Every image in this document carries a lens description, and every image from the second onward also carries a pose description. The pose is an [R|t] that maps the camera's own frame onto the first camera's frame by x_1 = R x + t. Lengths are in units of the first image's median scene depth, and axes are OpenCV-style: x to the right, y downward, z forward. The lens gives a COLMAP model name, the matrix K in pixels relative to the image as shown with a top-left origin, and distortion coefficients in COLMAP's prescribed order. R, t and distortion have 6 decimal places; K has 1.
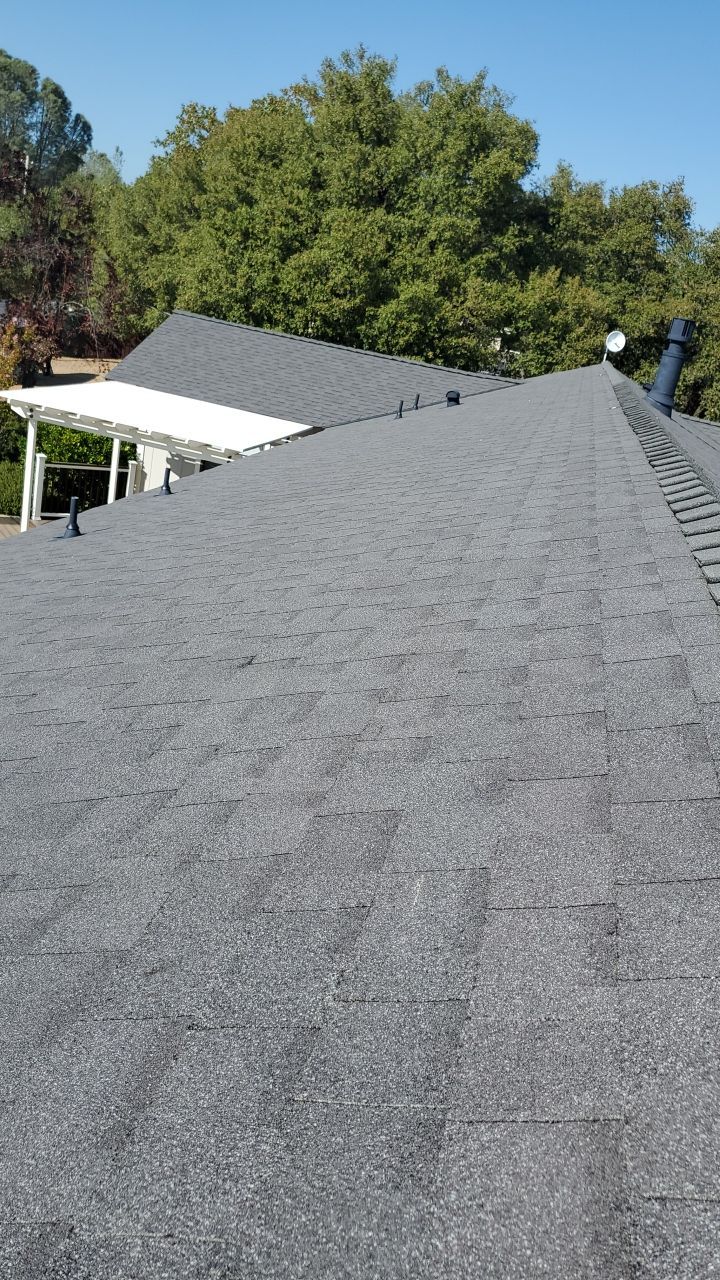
lens RADIAL K [[1009.3, 0, 364.3], [0, 1009.3, 602.2], [0, 0, 1]] dist [-0.031174, 0.167872]
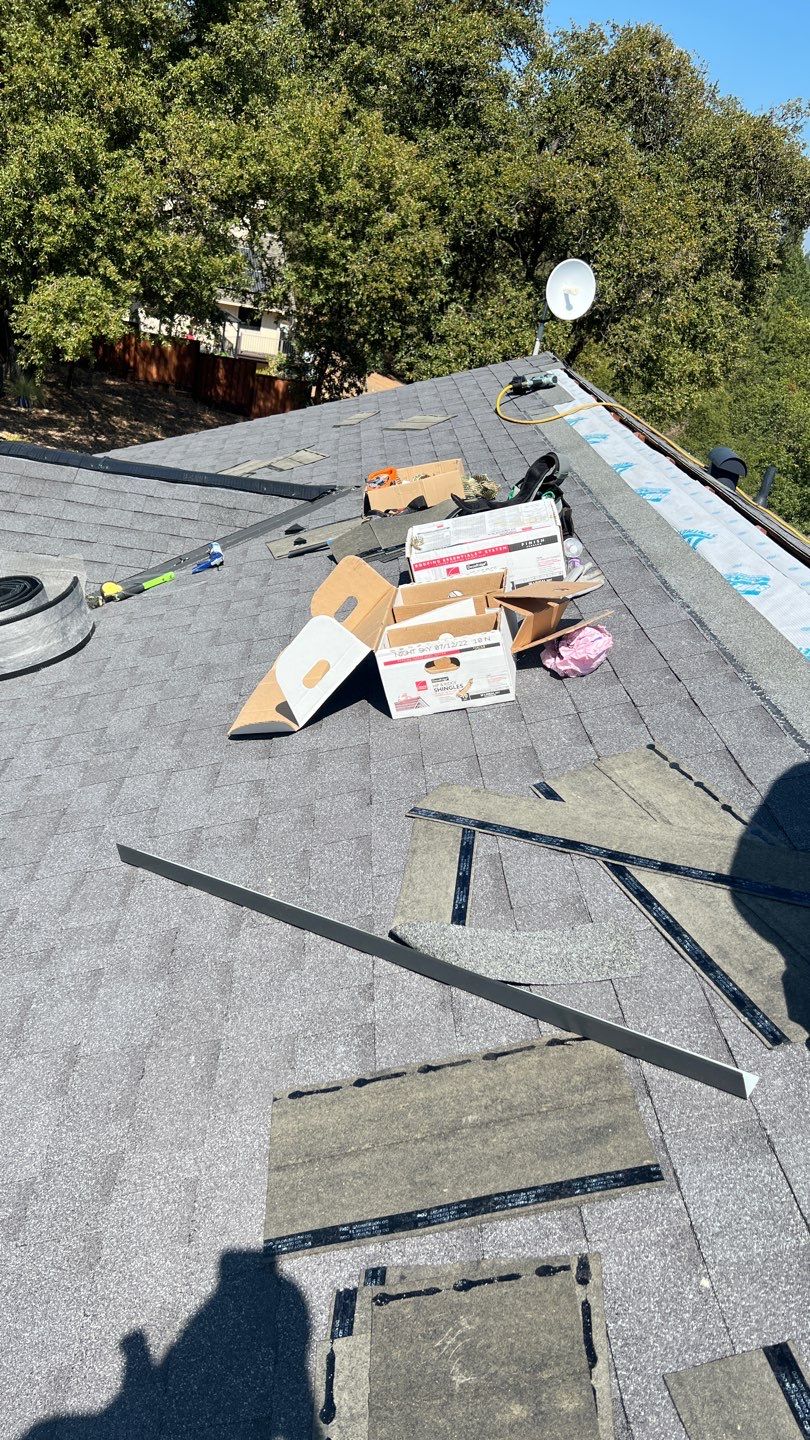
lens RADIAL K [[1105.2, 0, 412.3], [0, 1105.2, 732.7], [0, 0, 1]] dist [0.004085, 0.002795]
pose [[0.965485, -0.116781, 0.232809, 0.054970], [0.070452, 0.977622, 0.198221, -0.117474], [-0.250748, -0.174978, 0.952107, 0.384638]]
